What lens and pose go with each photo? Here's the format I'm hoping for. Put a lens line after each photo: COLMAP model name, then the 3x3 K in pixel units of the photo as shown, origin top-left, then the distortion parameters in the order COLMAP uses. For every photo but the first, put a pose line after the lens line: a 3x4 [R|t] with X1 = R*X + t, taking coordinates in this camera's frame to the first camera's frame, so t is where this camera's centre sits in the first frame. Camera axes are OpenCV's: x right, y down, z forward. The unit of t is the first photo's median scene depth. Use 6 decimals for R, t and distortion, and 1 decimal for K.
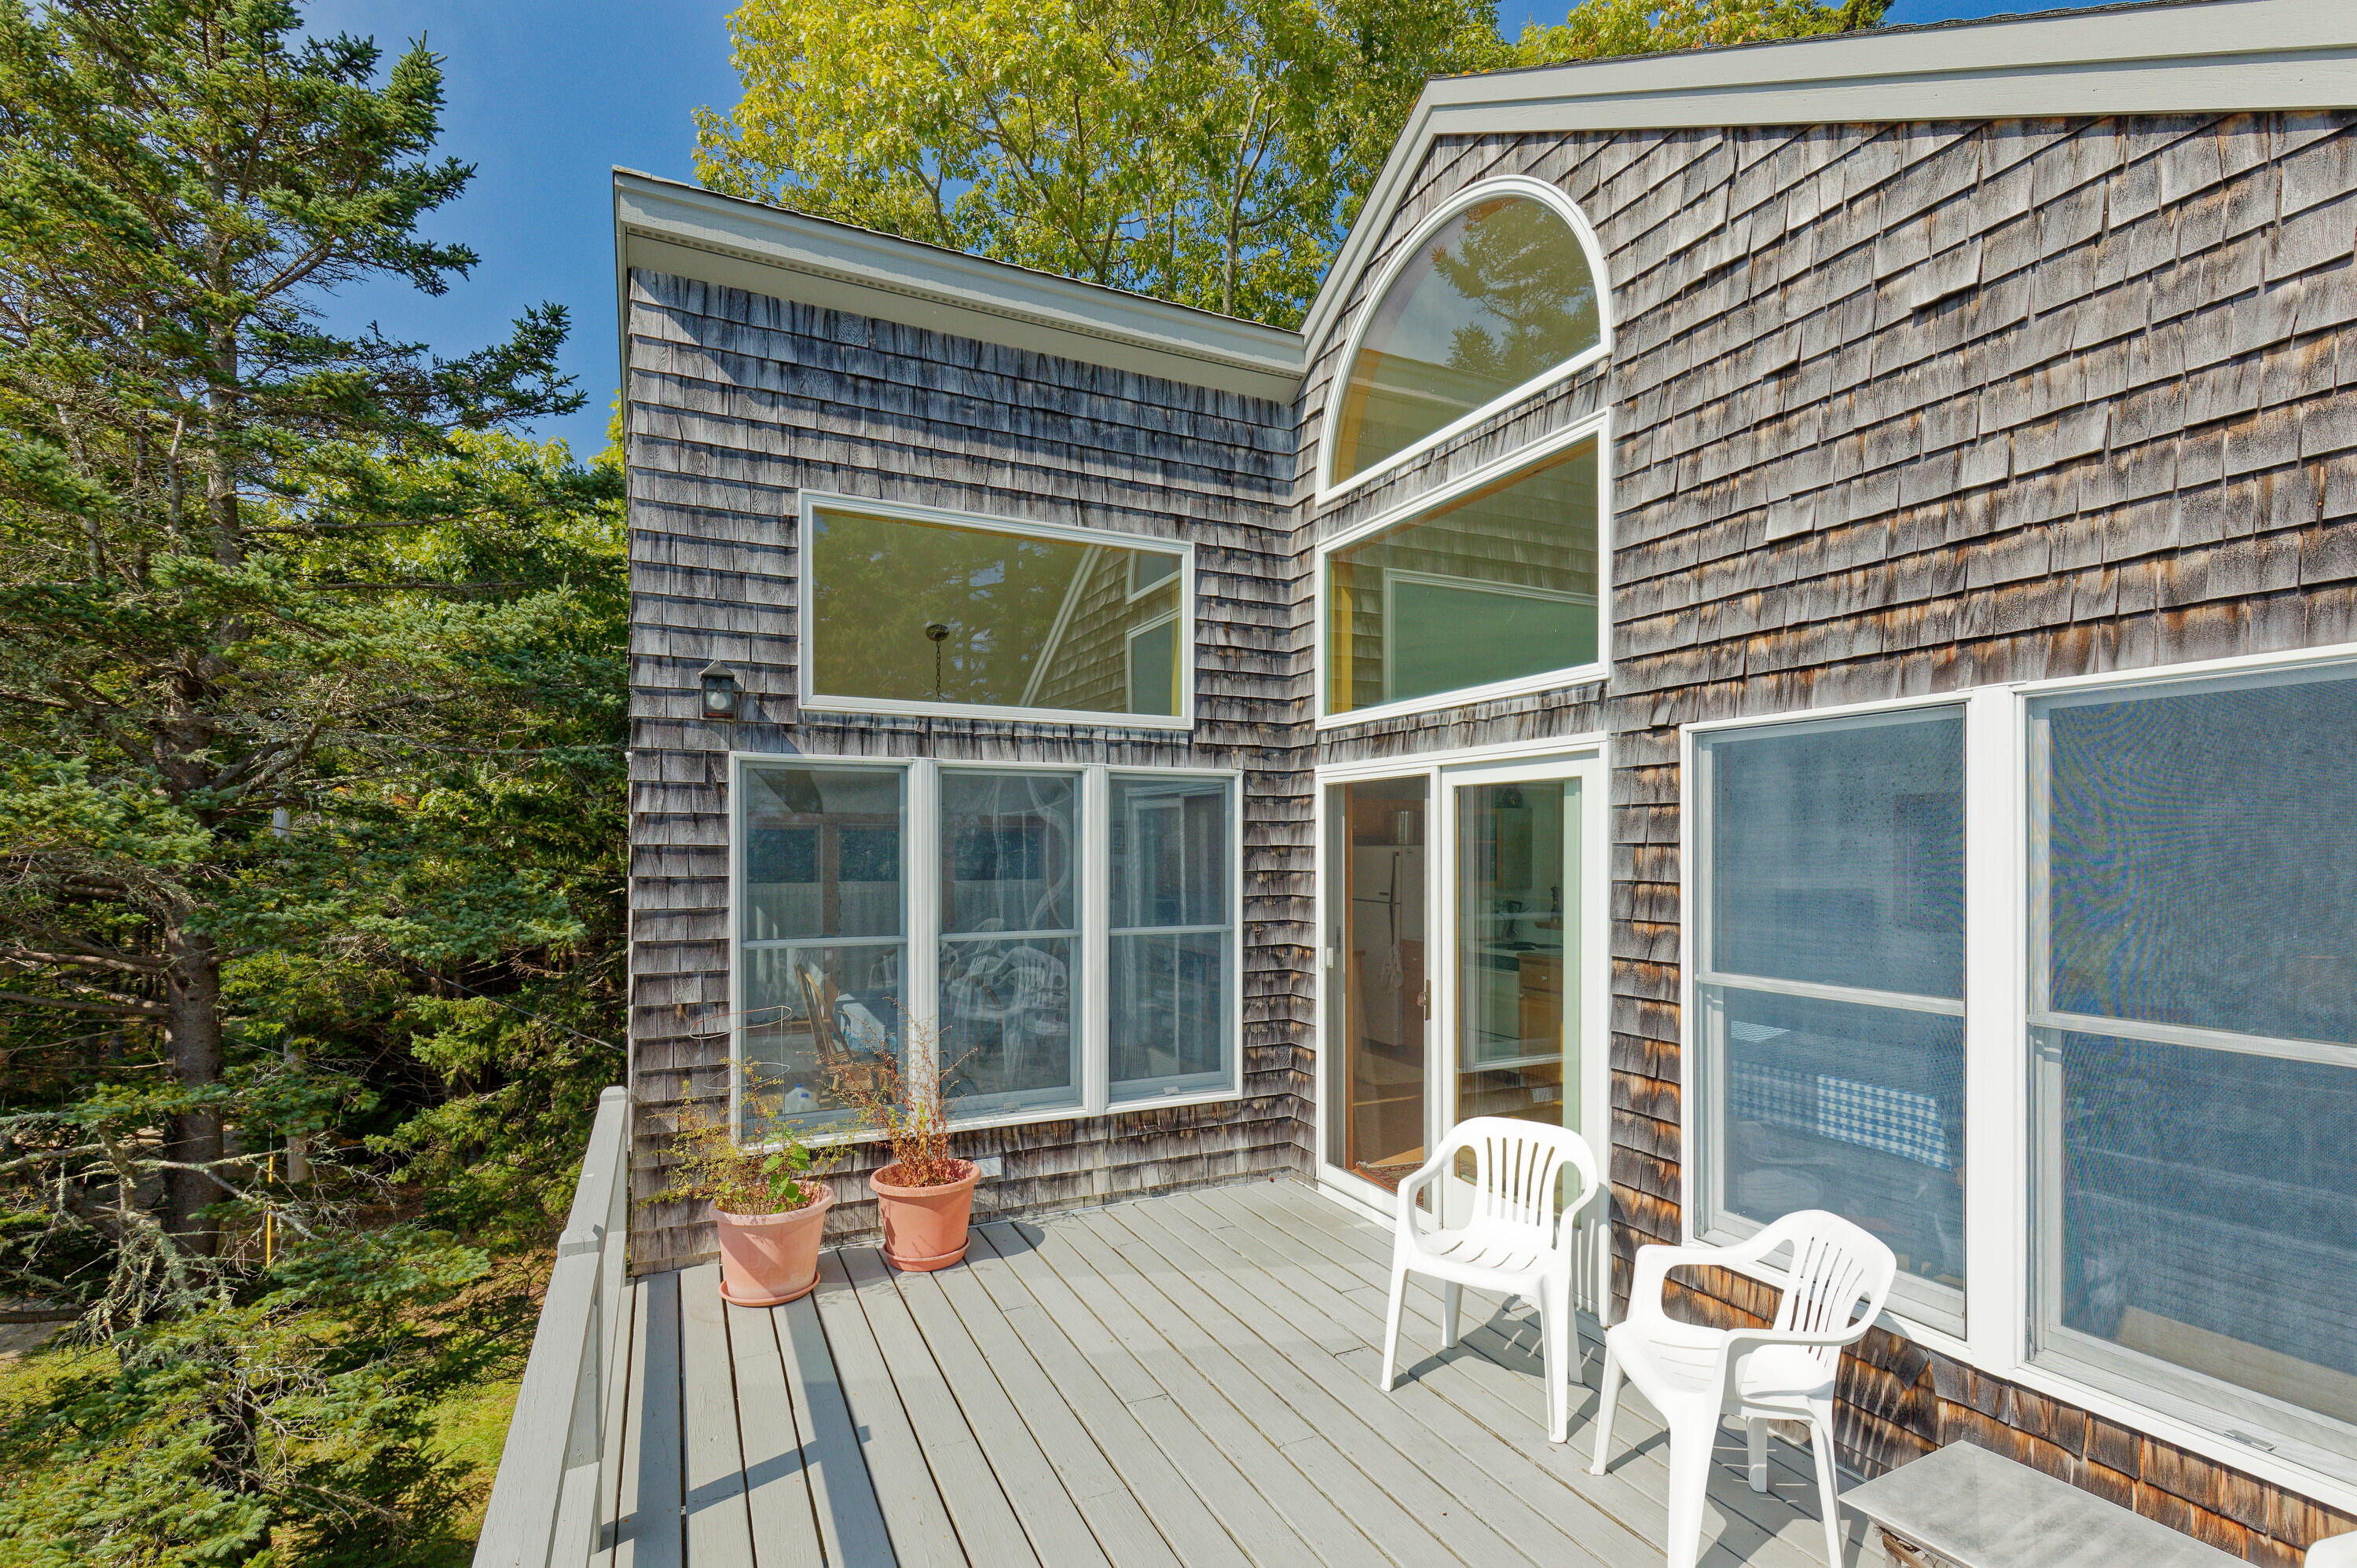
lens RADIAL K [[1059.5, 0, 1185.3], [0, 1059.5, 849.3], [0, 0, 1]] dist [0.009471, -0.000711]
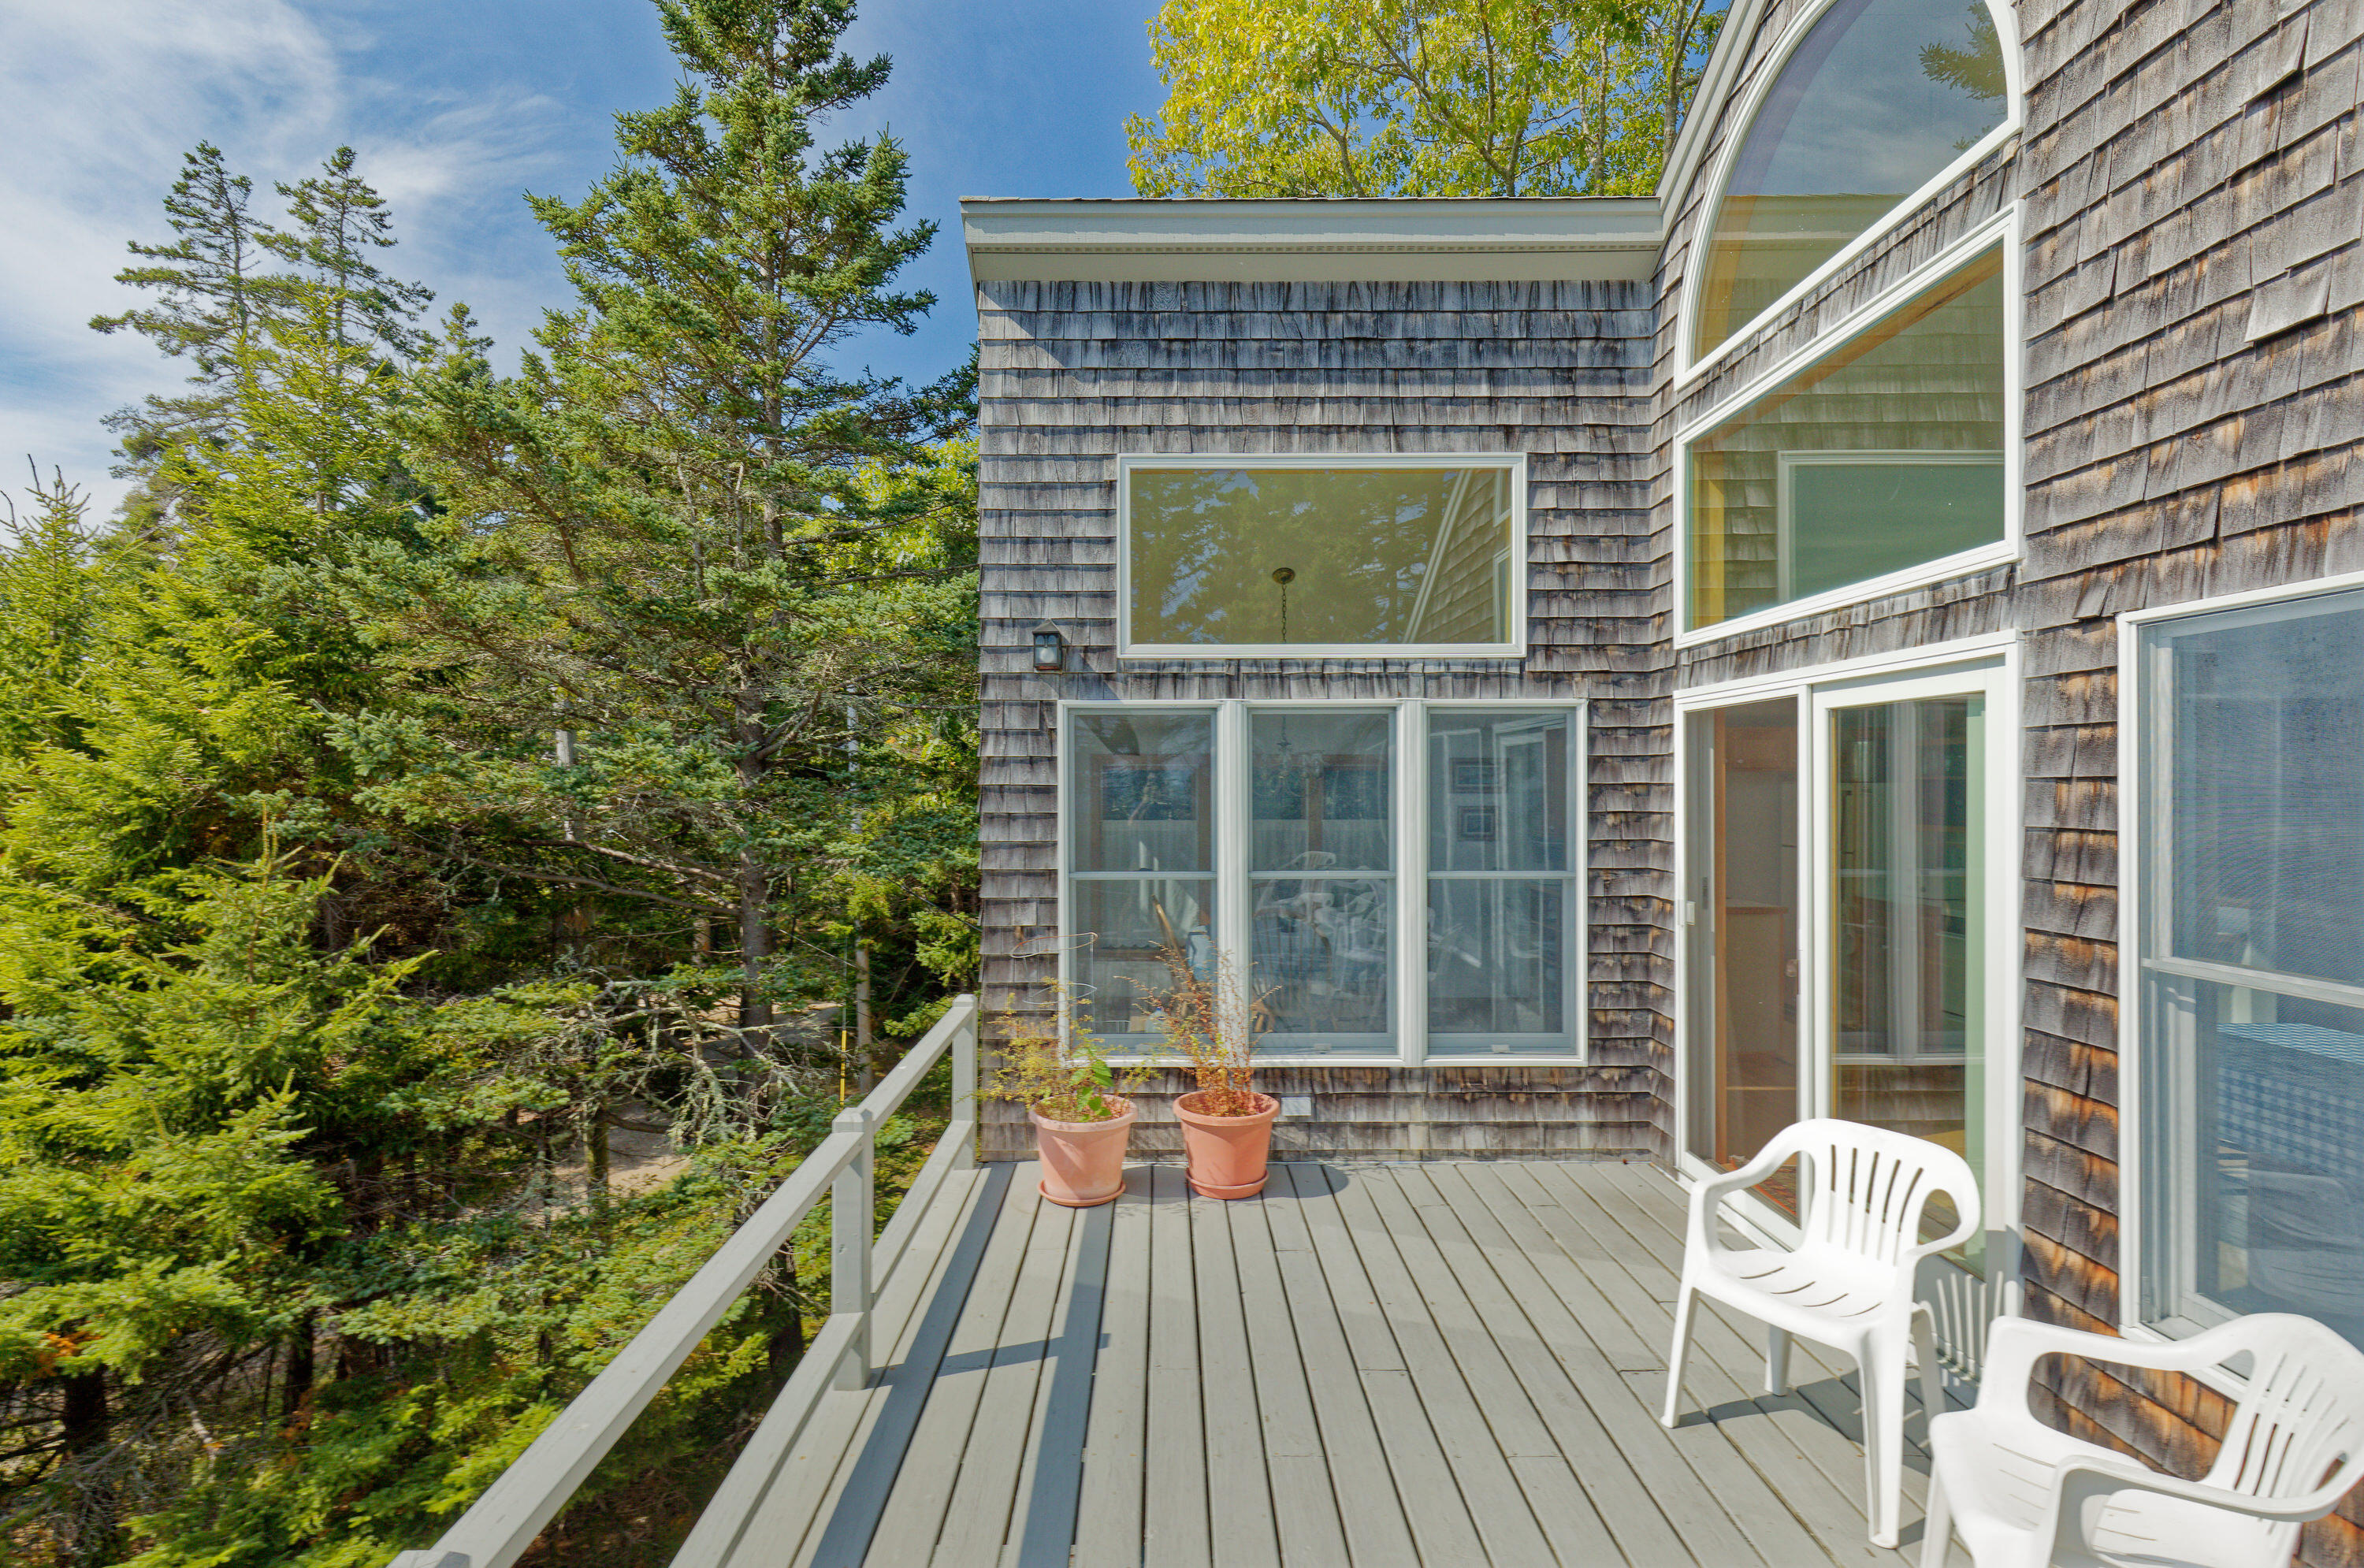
lens RADIAL K [[1062.7, 0, 1184.5], [0, 1062.7, 787.4], [0, 0, 1]] dist [0.009471, -0.000711]
pose [[0.906138, -0.002729, -0.422973, 0.157866], [0.001919, 0.999995, -0.002342, 0.001676], [0.422977, 0.001310, 0.906139, 0.051518]]
